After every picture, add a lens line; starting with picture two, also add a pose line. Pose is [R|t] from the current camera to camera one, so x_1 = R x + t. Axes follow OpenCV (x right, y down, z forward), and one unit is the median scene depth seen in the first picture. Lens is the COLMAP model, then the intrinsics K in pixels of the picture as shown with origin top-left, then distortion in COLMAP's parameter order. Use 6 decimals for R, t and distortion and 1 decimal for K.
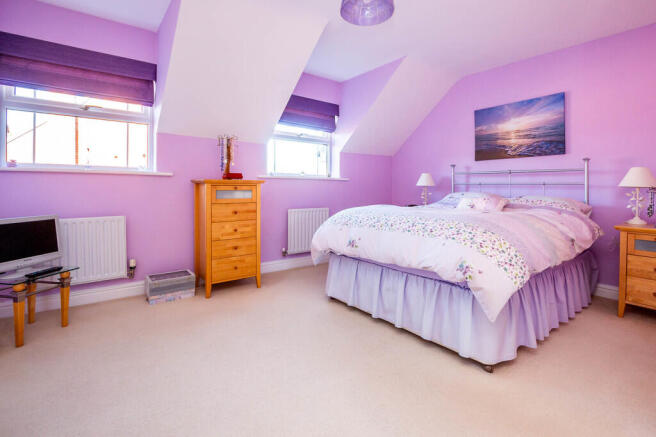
lens RADIAL K [[312.7, 0, 328.0], [0, 312.7, 218.5], [0, 0, 1]] dist [-0.015014, -0.000050]
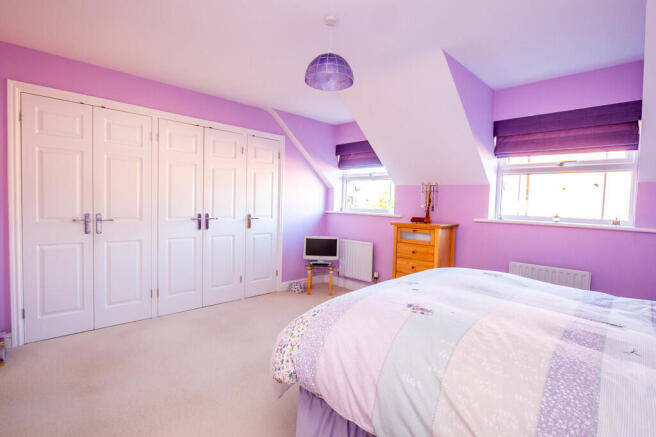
lens RADIAL K [[312.7, 0, 328.0], [0, 312.7, 218.5], [0, 0, 1]] dist [-0.015014, -0.000050]
pose [[0.071882, 0.002500, -0.997410, 0.364907], [-0.182588, 0.983131, -0.010694, -0.033307], [0.980558, 0.182884, 0.071126, 0.310873]]
